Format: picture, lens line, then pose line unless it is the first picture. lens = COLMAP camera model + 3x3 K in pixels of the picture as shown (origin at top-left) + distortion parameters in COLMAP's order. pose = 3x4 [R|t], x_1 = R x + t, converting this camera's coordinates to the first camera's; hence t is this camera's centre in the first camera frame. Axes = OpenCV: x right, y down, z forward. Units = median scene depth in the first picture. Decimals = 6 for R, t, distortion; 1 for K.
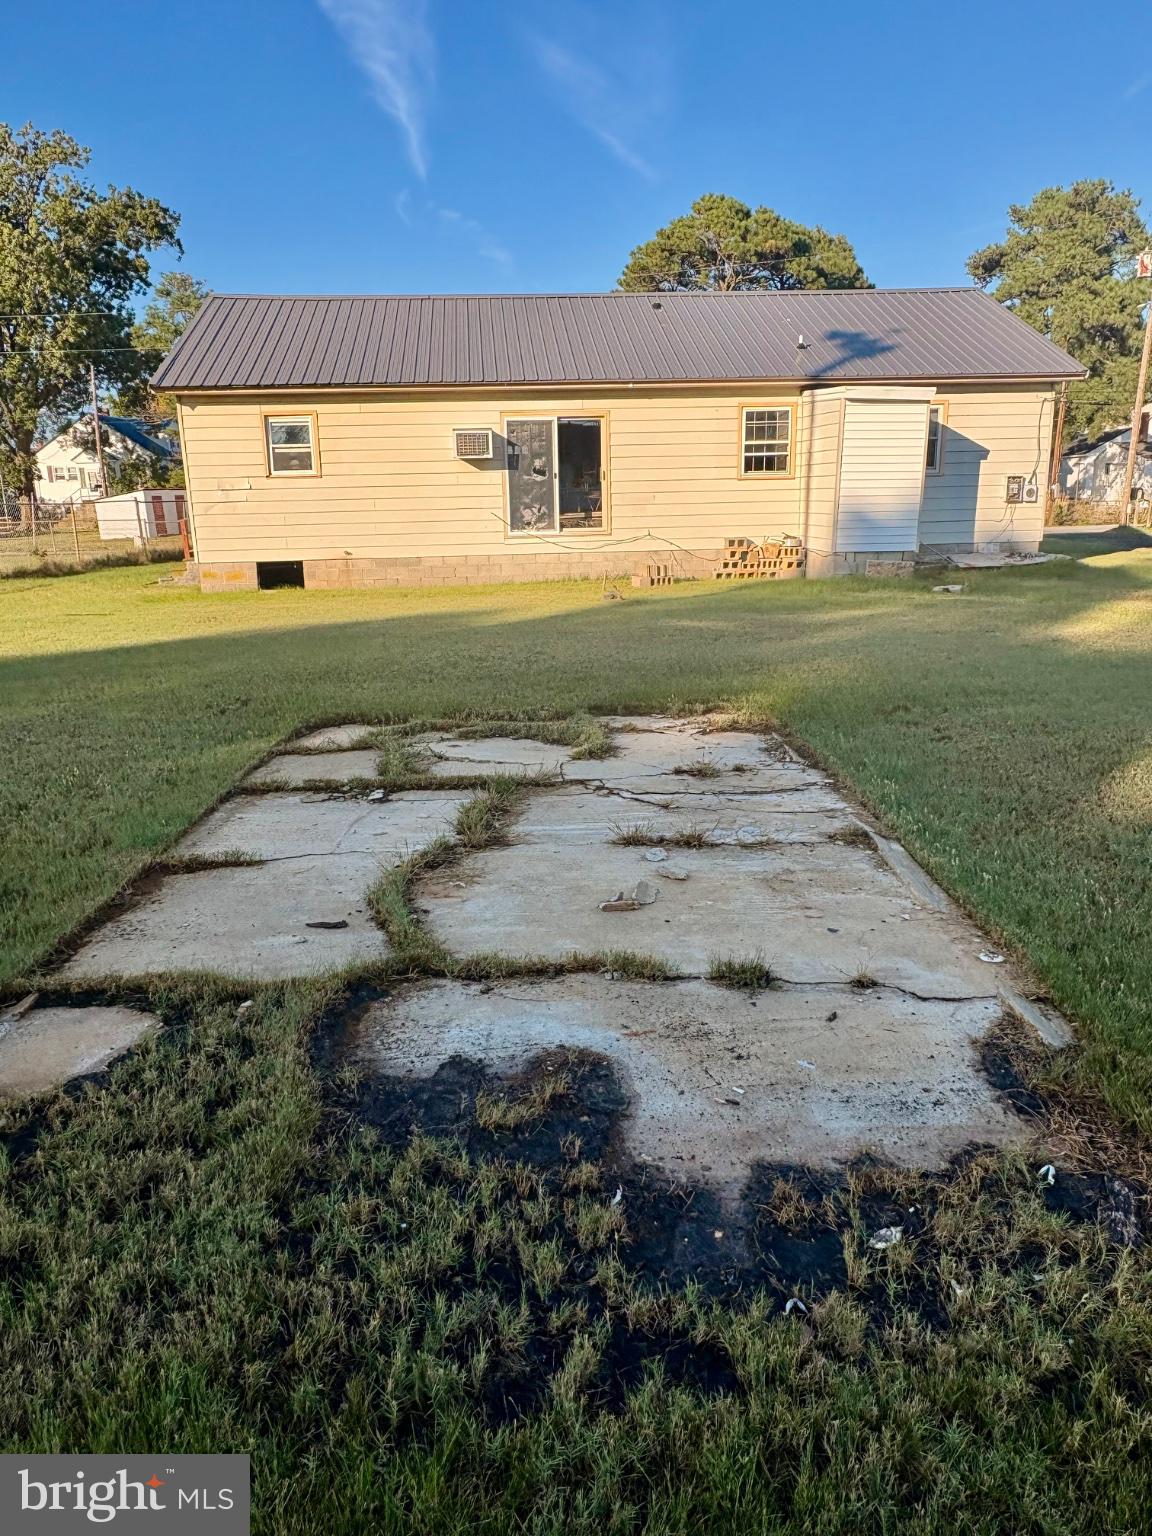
lens RADIAL K [[1002.2, 0, 576.0], [0, 1002.2, 768.0], [0, 0, 1]] dist [0.001026, -0.000434]
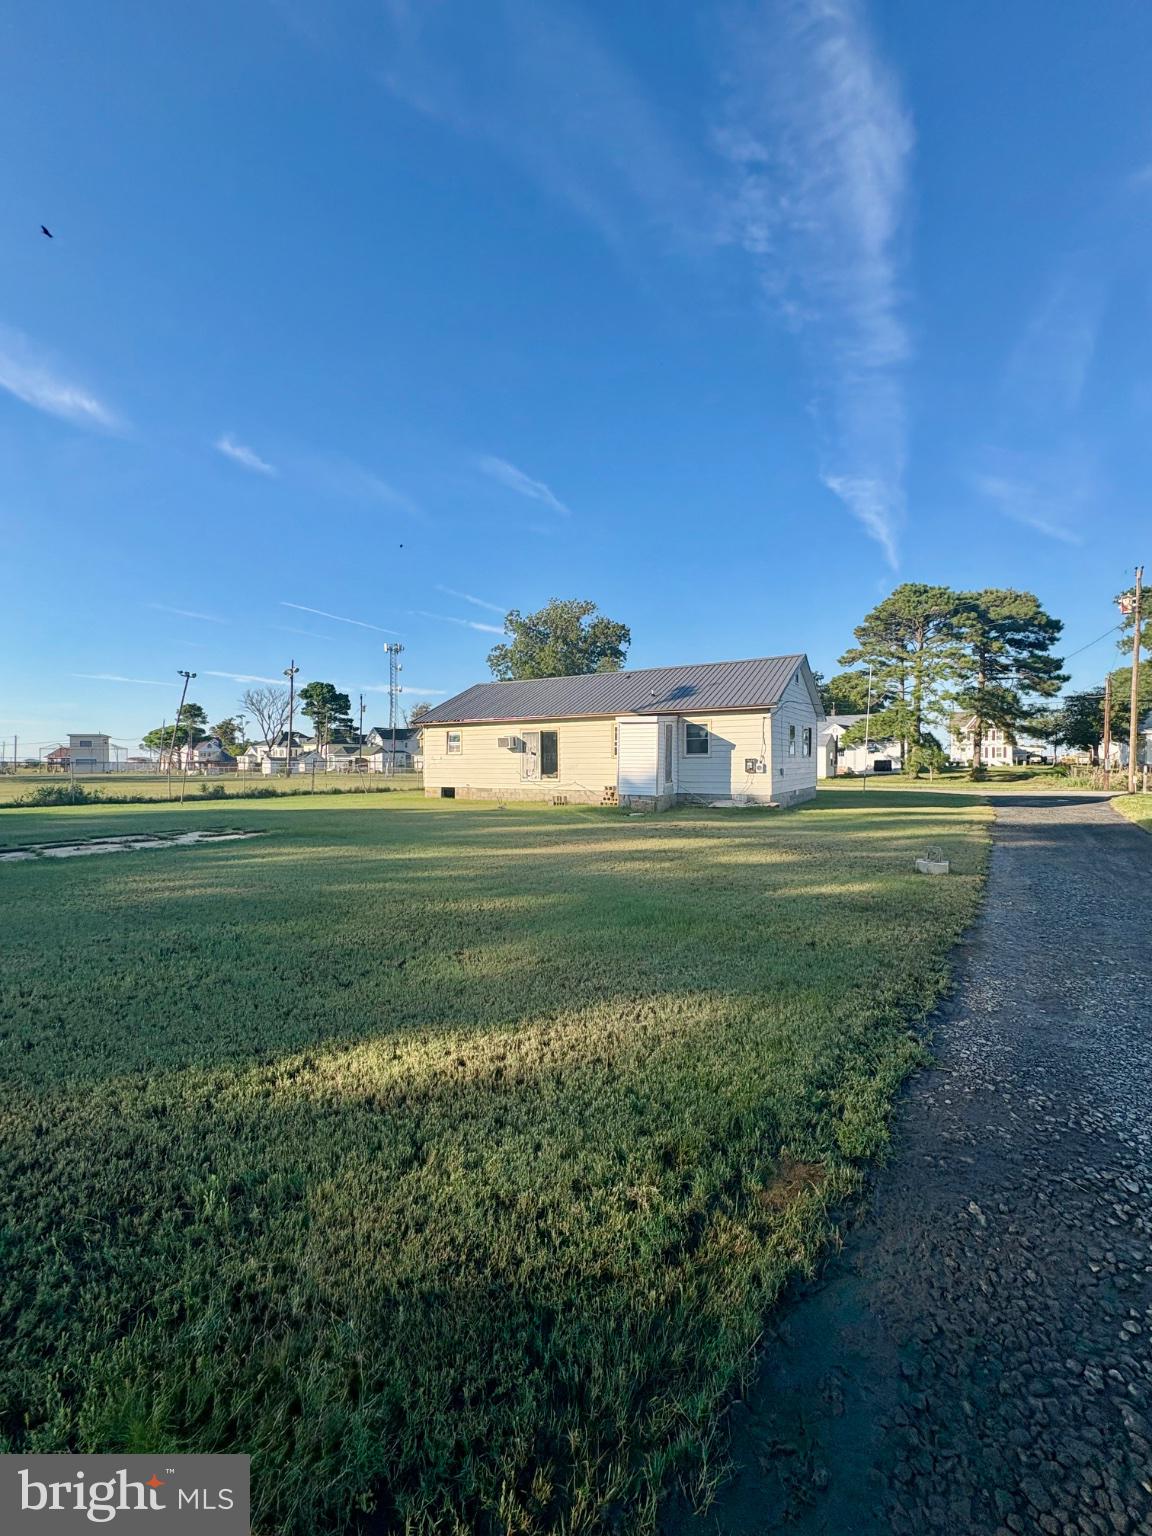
lens RADIAL K [[611.3, 0, 576.0], [0, 611.3, 768.0], [0, 0, 1]] dist [0.017116, -0.000536]
pose [[0.800998, 0.026040, -0.598101, 0.842723], [-0.169891, 0.967869, -0.185384, -0.024521], [0.574055, 0.250104, 0.779685, -0.010669]]
